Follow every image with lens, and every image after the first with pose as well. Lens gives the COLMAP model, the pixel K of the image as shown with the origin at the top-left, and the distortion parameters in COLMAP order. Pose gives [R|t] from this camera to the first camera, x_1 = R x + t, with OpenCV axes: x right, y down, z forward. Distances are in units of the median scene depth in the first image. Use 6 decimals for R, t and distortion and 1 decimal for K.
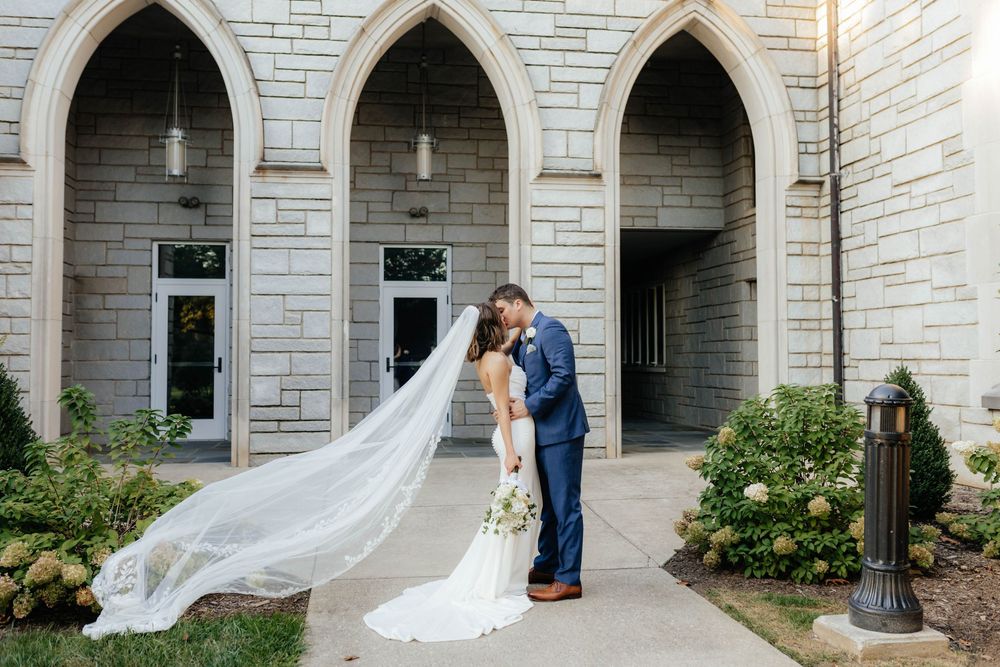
lens RADIAL K [[1020.6, 0, 502.1], [0, 1020.6, 334.4], [0, 0, 1]] dist [0.036566, 0.000000]
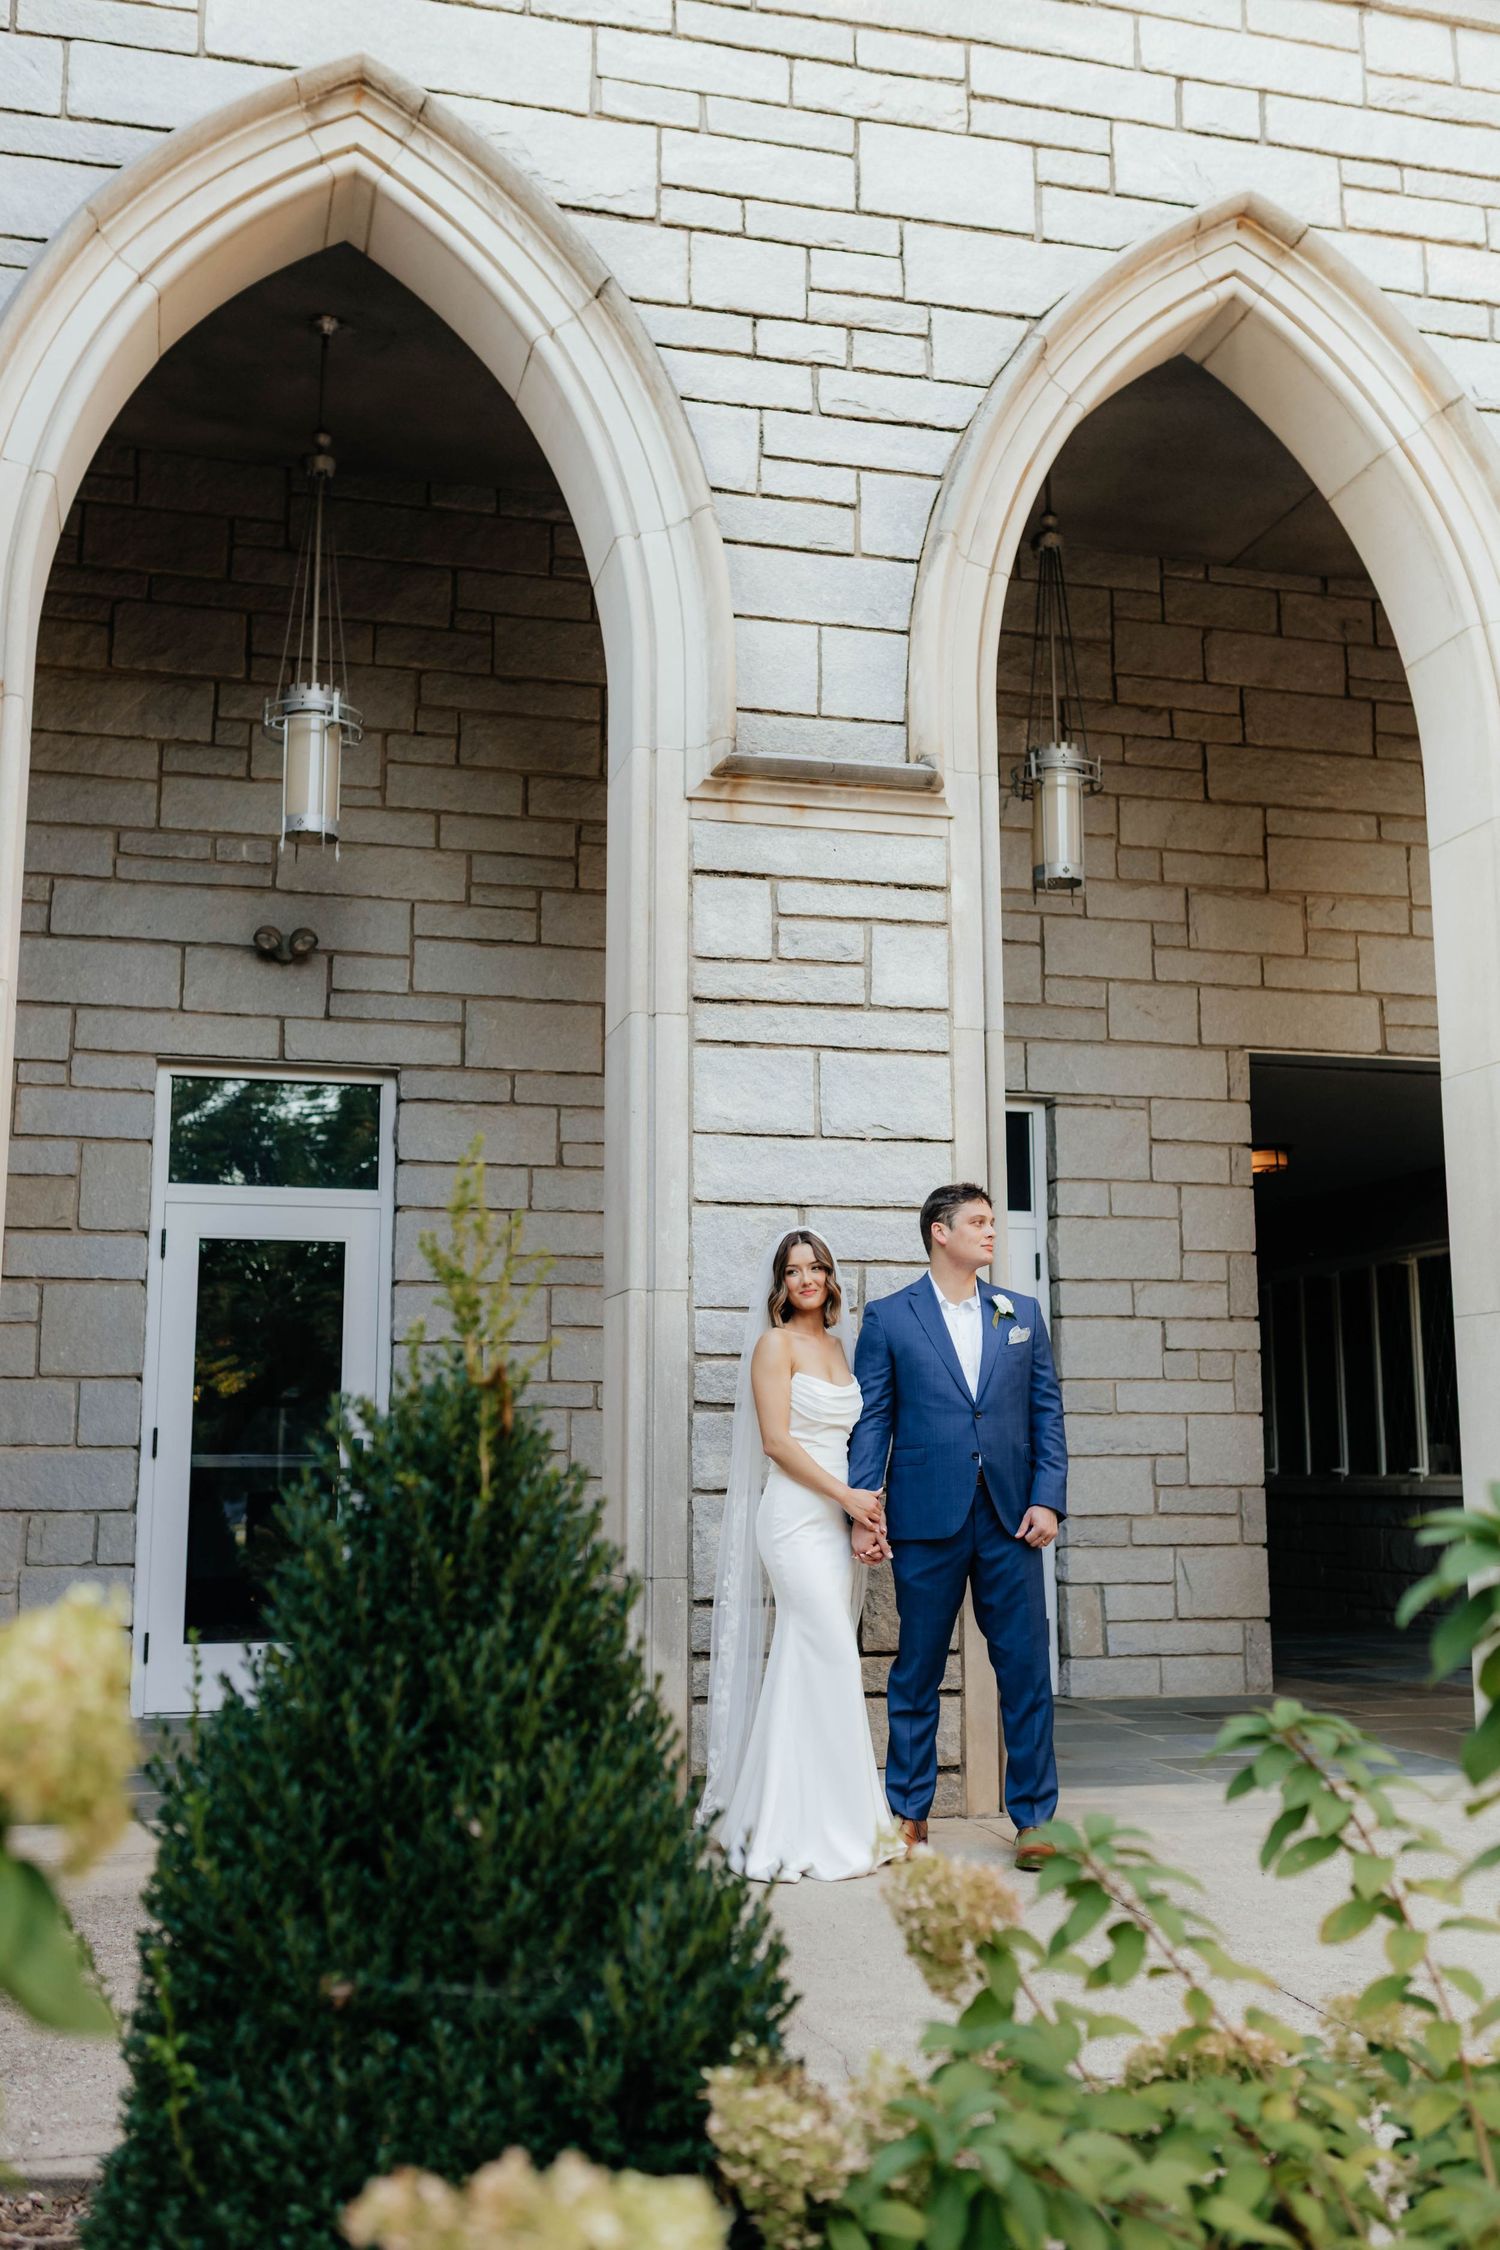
lens RADIAL K [[2296.5, 0, 740.3], [0, 2296.5, 1129.1], [0, 0, 1]] dist [0.036566, 0.000000]
pose [[0.994912, 0.017830, 0.099158, -0.234084], [-0.005182, 0.991969, -0.126372, 0.016977], [-0.100614, 0.125215, 0.987015, 0.289299]]
